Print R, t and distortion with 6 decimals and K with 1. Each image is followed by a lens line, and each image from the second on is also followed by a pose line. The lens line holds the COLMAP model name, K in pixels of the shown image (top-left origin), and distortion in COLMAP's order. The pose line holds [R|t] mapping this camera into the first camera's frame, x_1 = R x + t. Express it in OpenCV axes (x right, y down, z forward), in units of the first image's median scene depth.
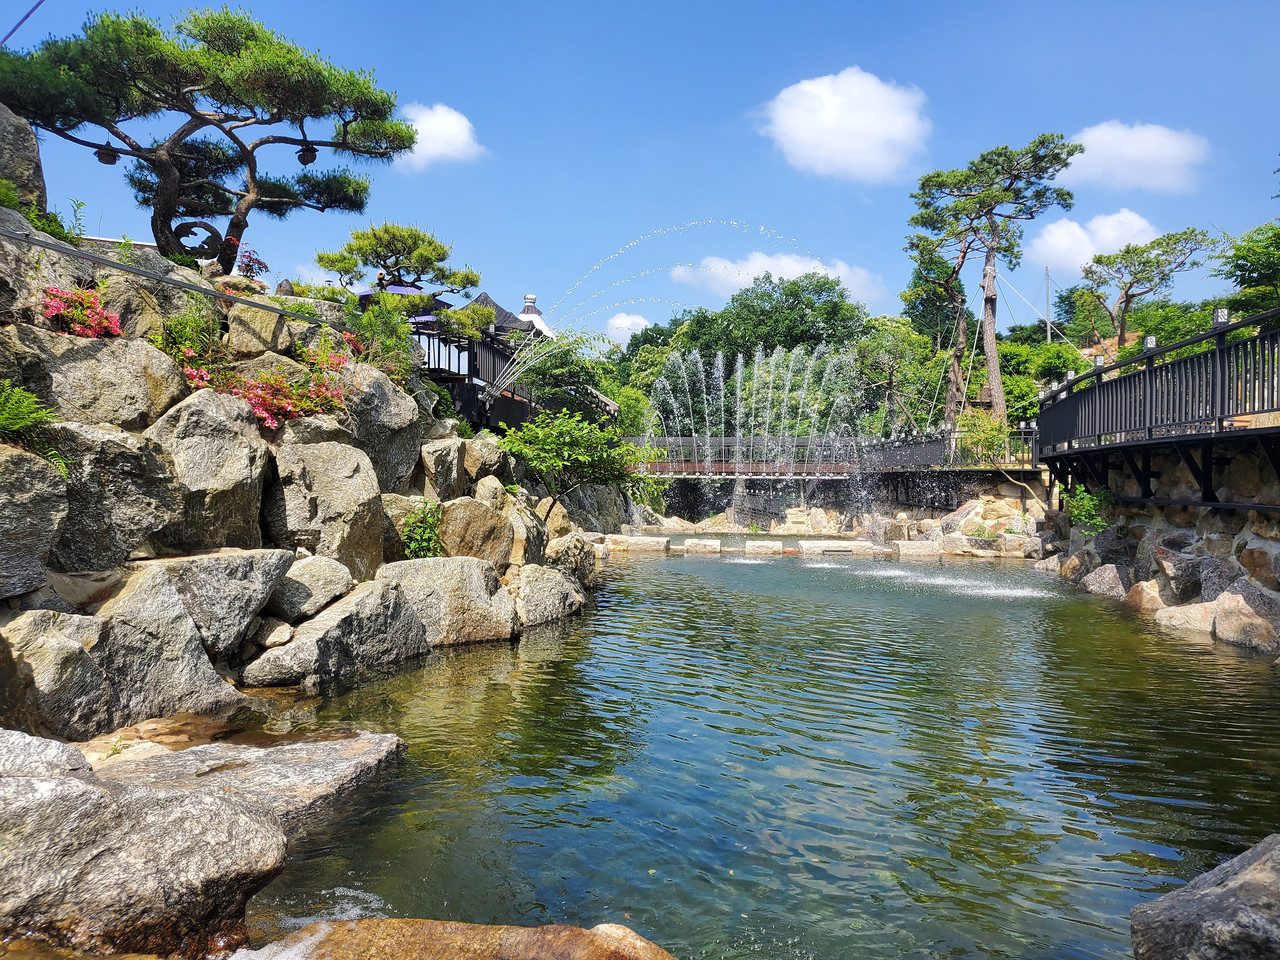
lens RADIAL K [[988.7, 0, 655.3], [0, 988.7, 482.7], [0, 0, 1]] dist [-0.041445, 0.105061]
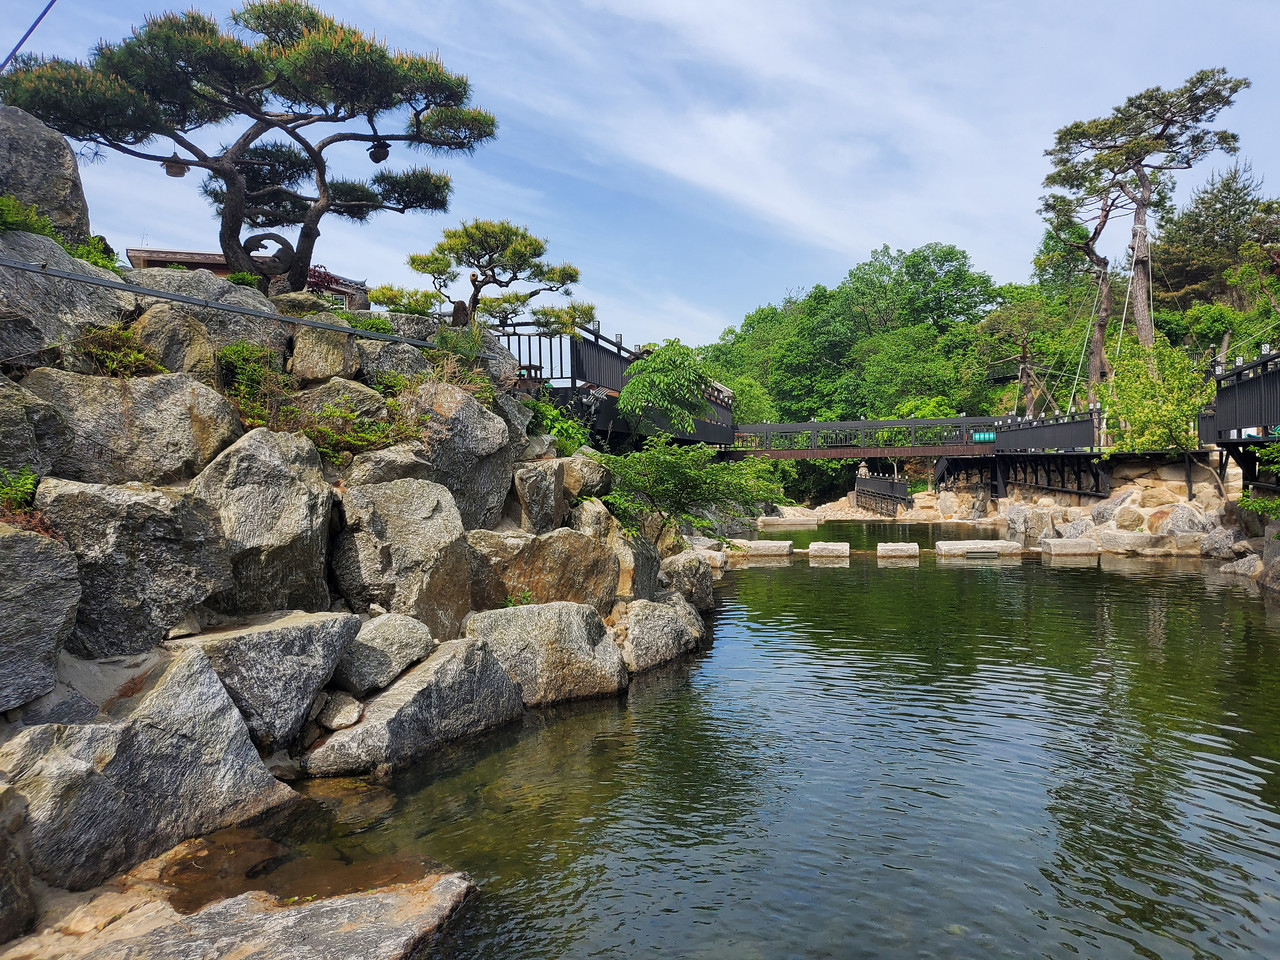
lens RADIAL K [[988.7, 0, 655.3], [0, 988.7, 482.7], [0, 0, 1]] dist [-0.041445, 0.105061]
pose [[0.992557, -0.028558, -0.118383, -0.005736], [0.030909, 0.999359, 0.018073, -0.043103], [0.117791, -0.021598, 0.992803, 0.145336]]
